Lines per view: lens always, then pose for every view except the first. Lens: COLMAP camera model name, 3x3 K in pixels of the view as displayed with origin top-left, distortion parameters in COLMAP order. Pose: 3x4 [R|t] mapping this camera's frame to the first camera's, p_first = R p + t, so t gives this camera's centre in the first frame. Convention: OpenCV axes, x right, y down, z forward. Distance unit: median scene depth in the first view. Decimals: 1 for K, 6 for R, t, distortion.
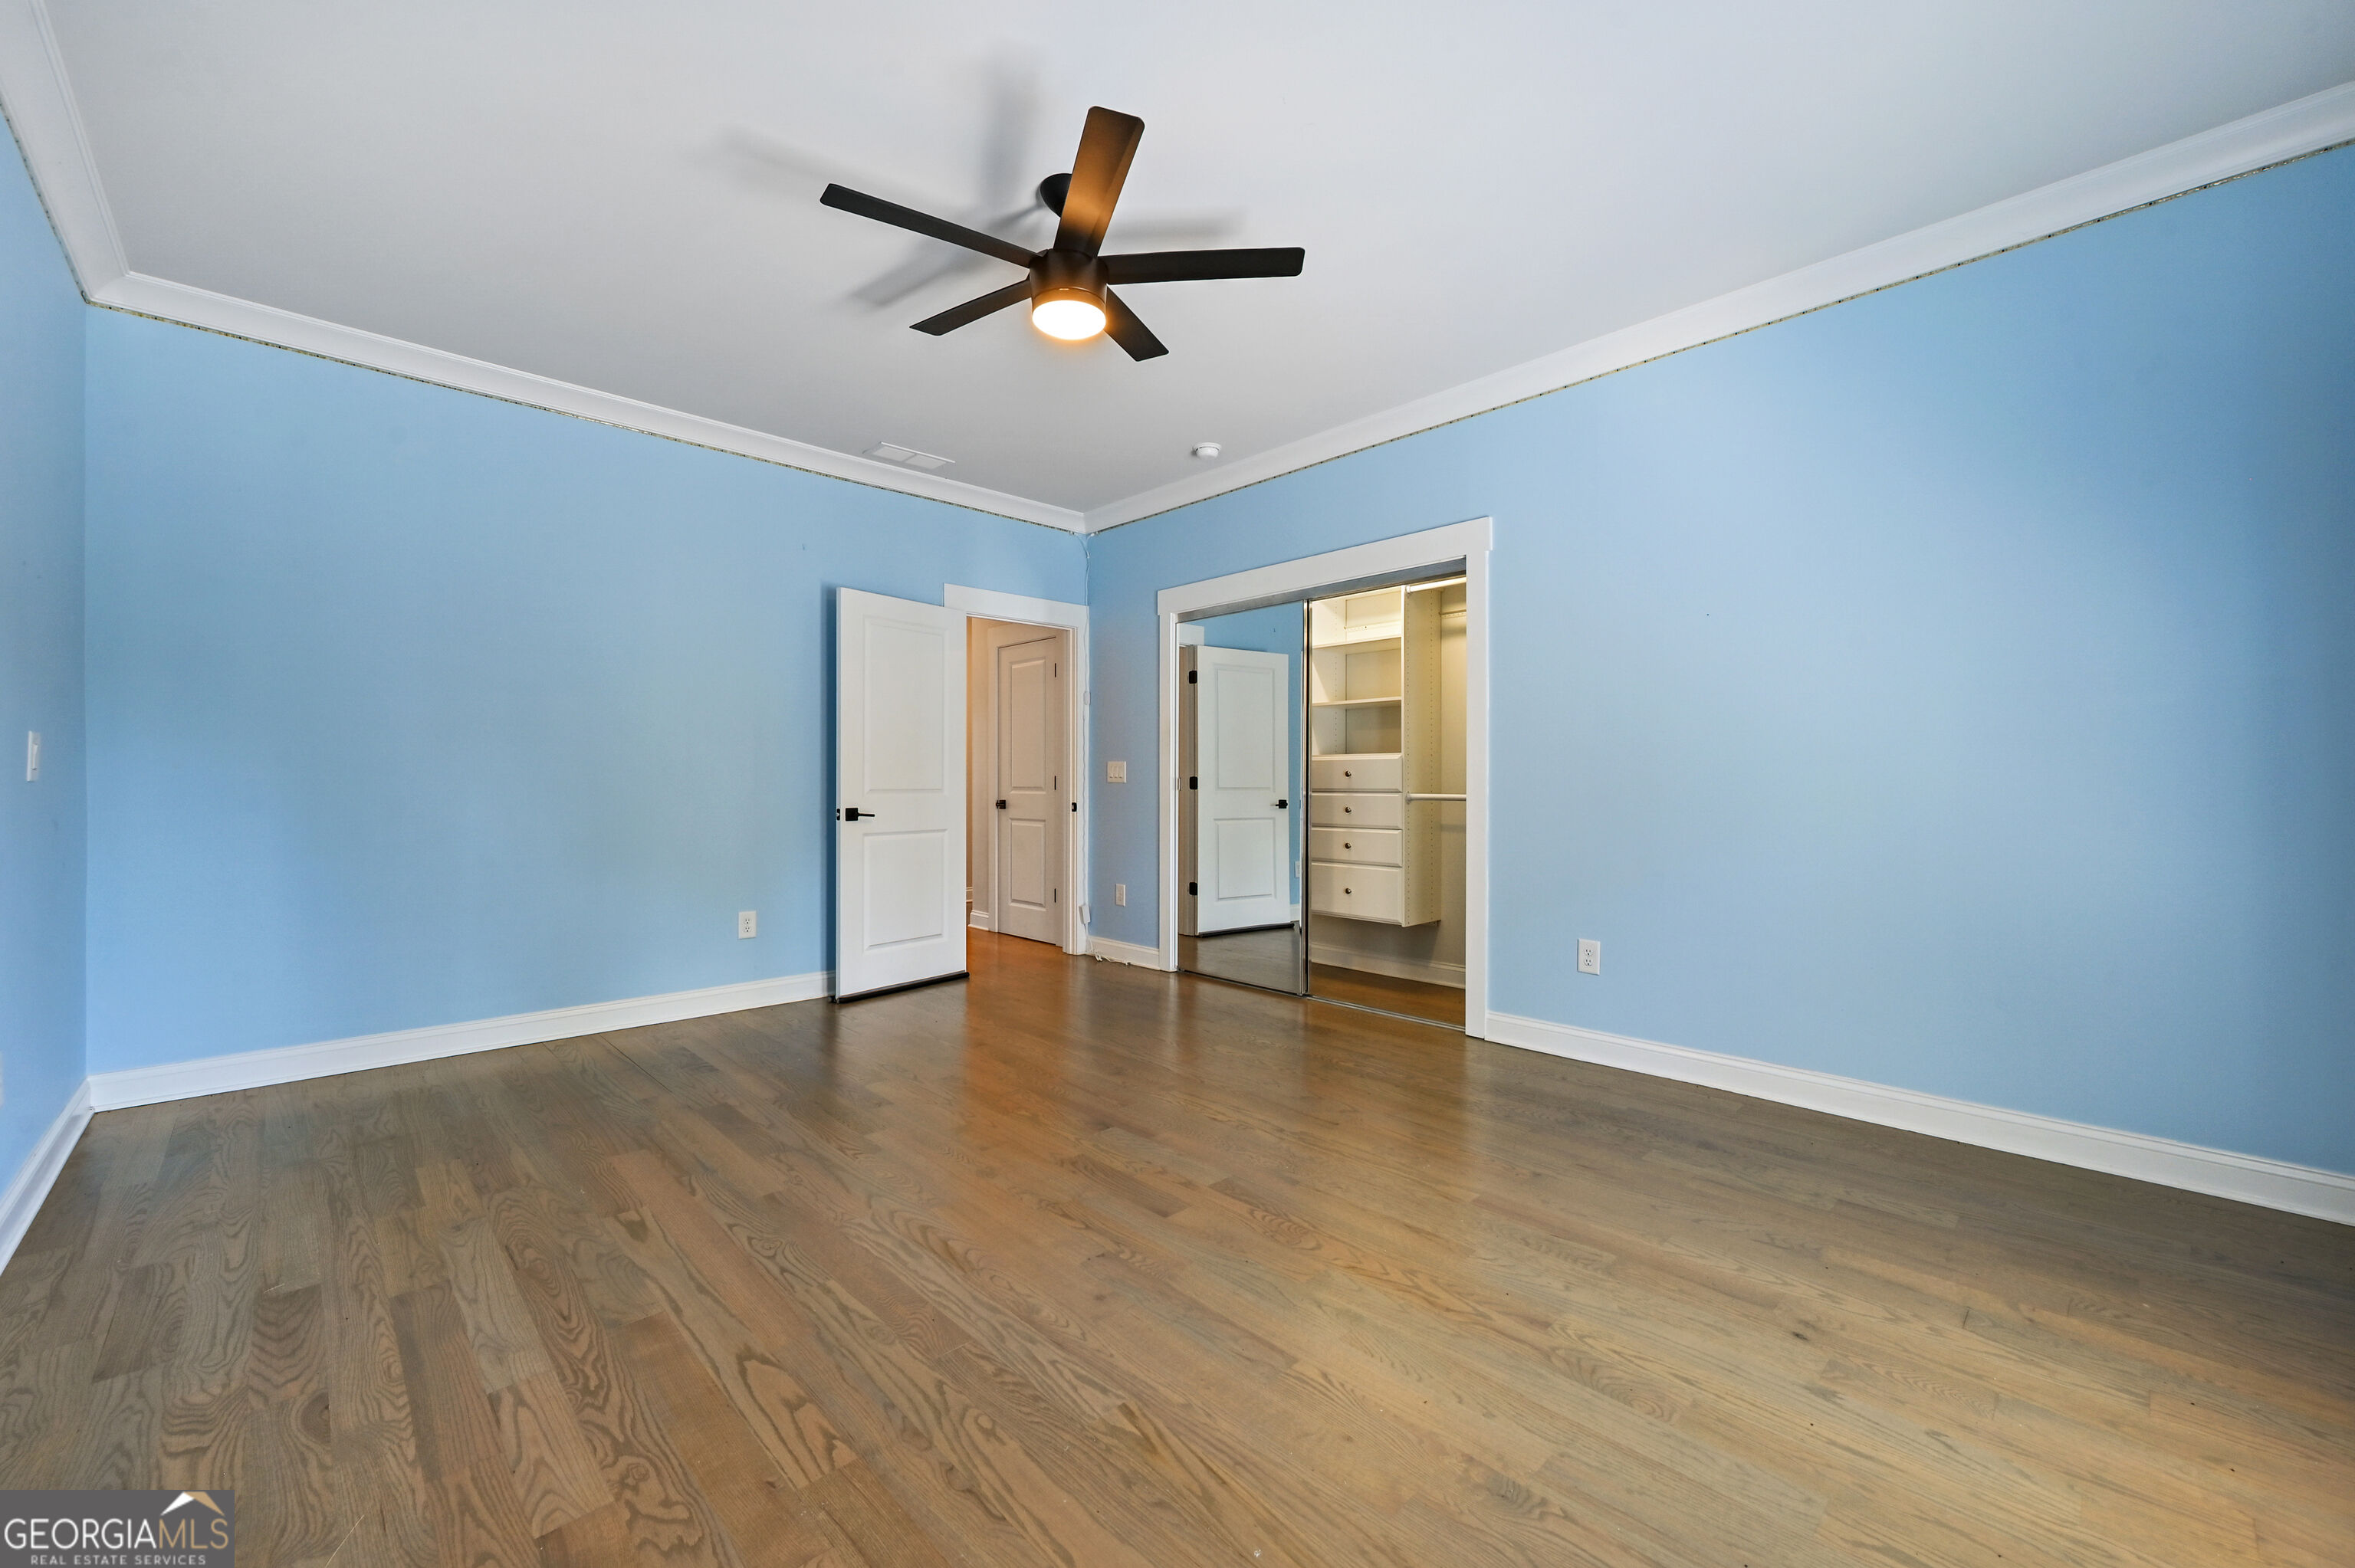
lens RADIAL K [[932.5, 0, 1177.2], [0, 932.5, 784.5], [0, 0, 1]] dist [-0.004990, 0.000552]
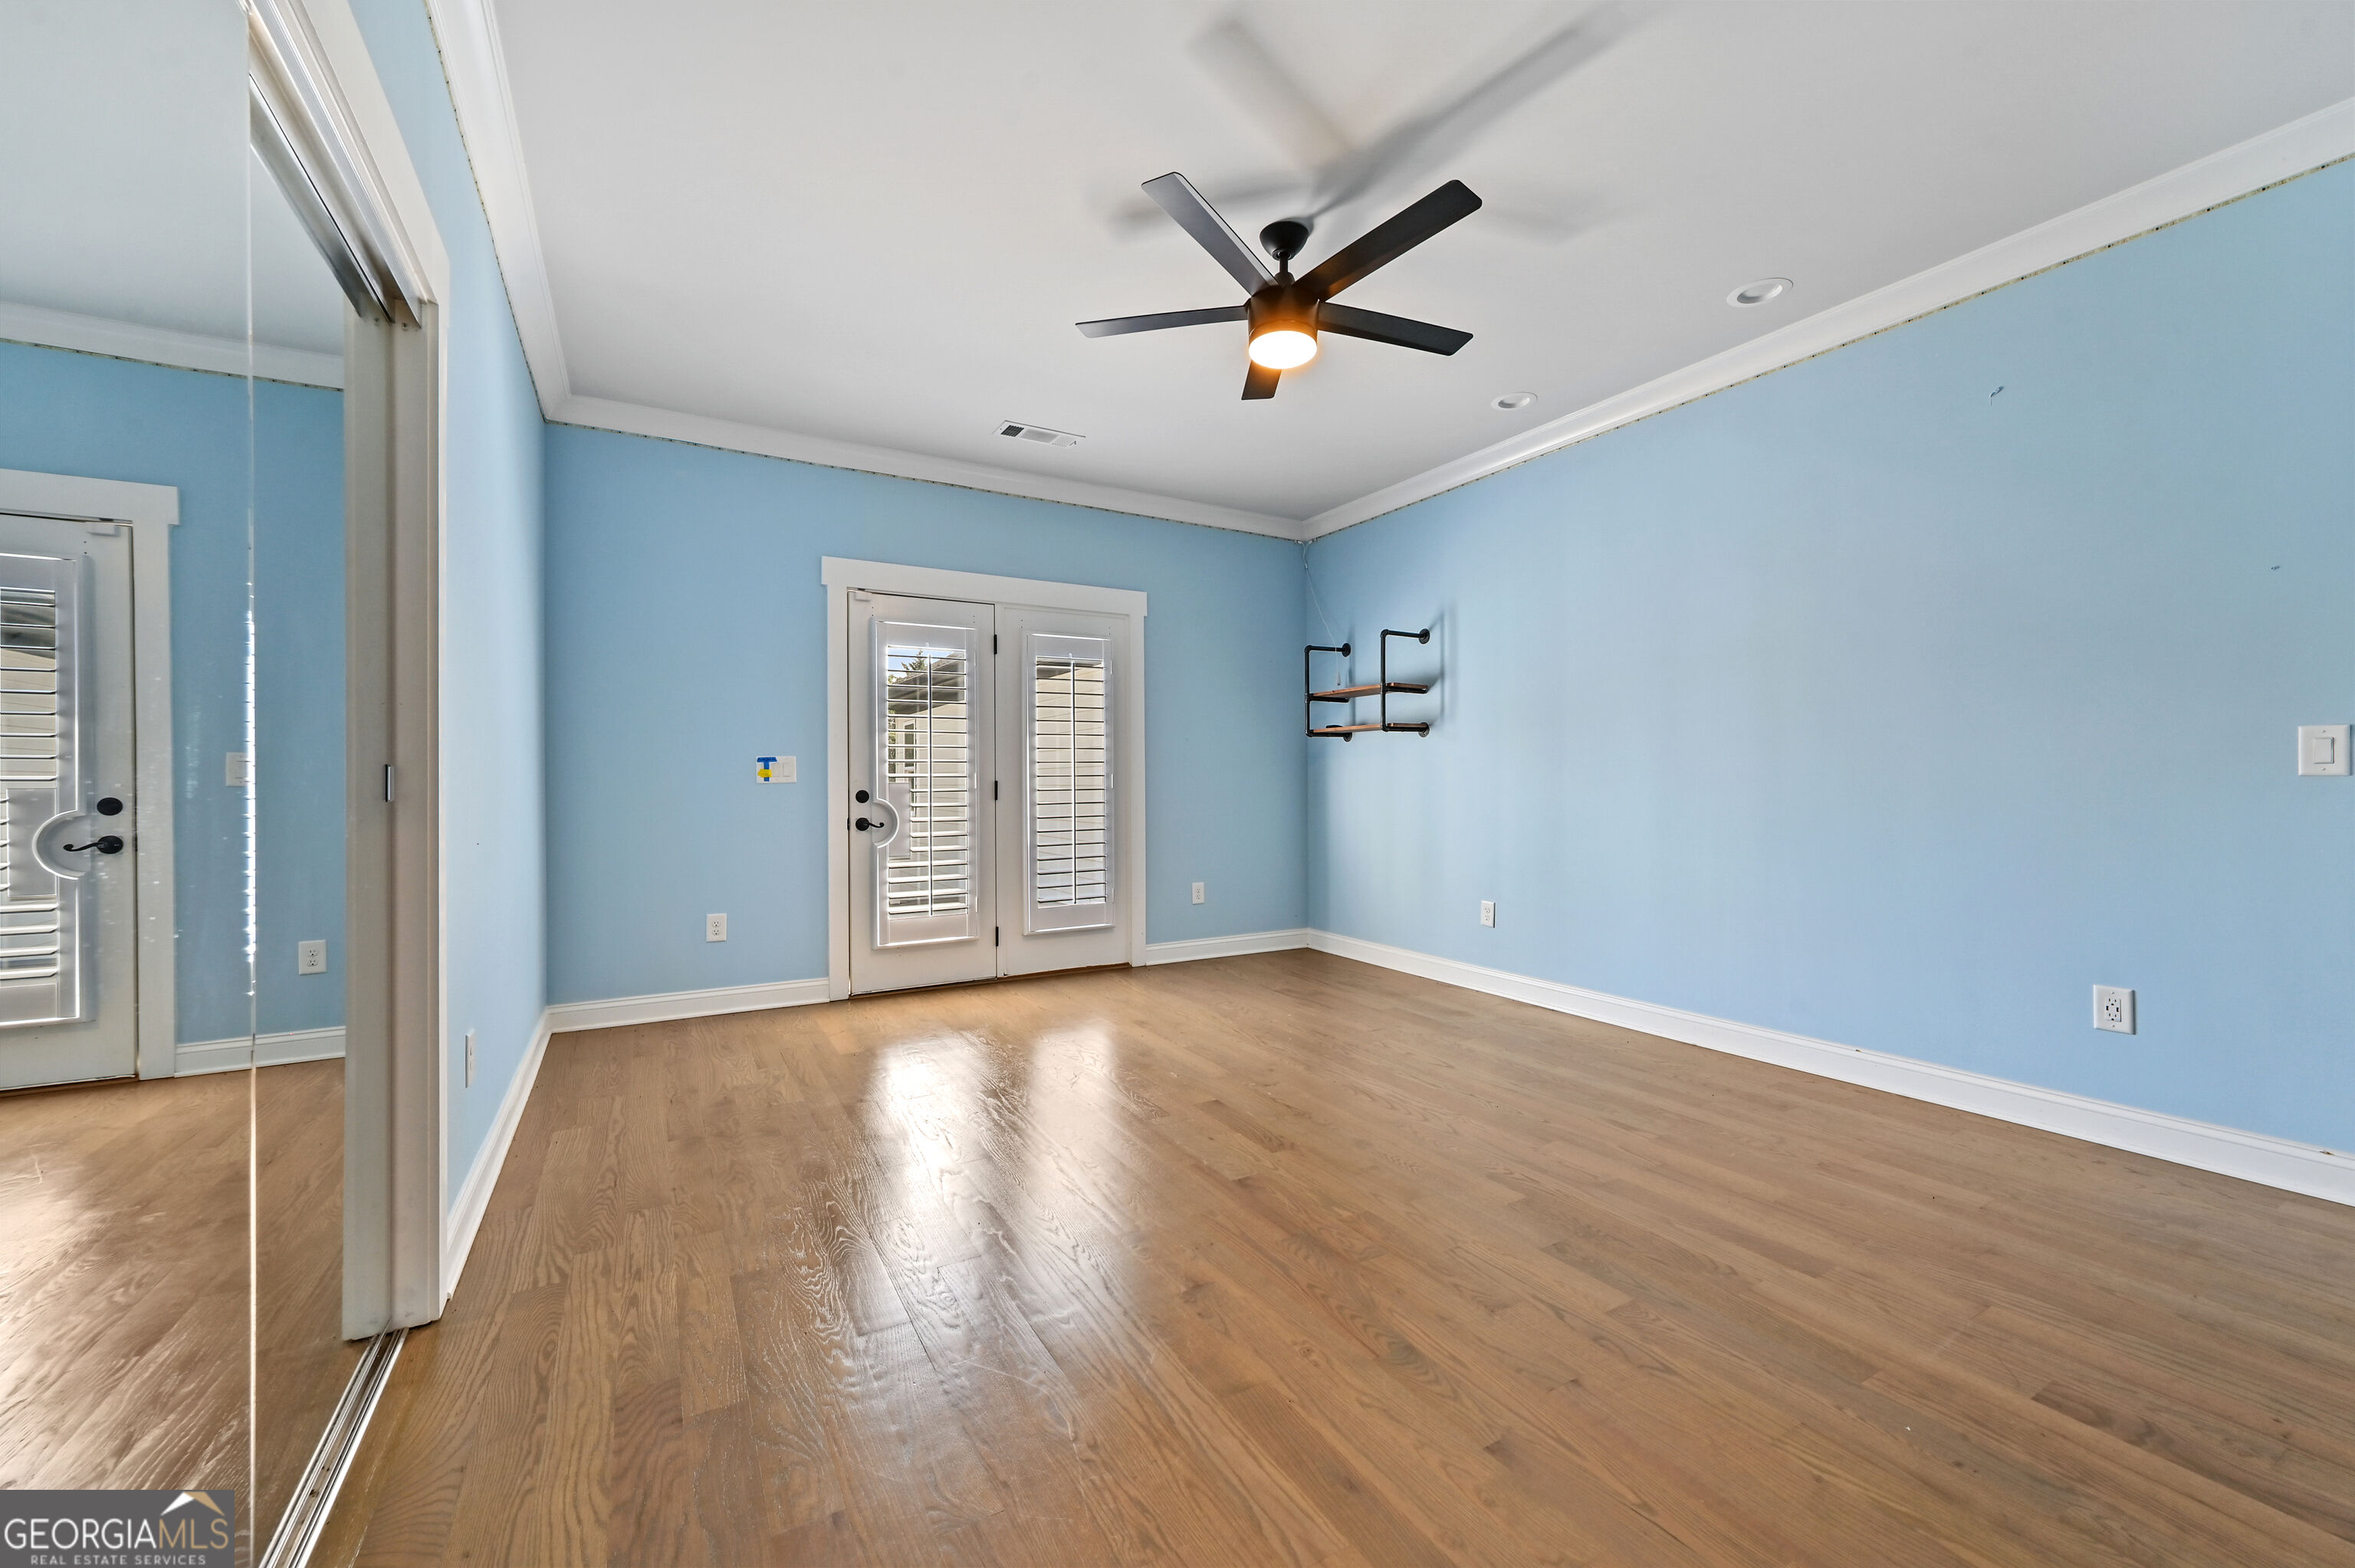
lens RADIAL K [[932.5, 0, 1176.2], [0, 932.5, 797.3], [0, 0, 1]] dist [-0.004990, 0.000552]
pose [[-0.970474, -0.000621, 0.241206, -0.276019], [0.003882, 0.999827, 0.018193, -0.003368], [-0.241175, 0.018592, -0.970303, 2.261213]]
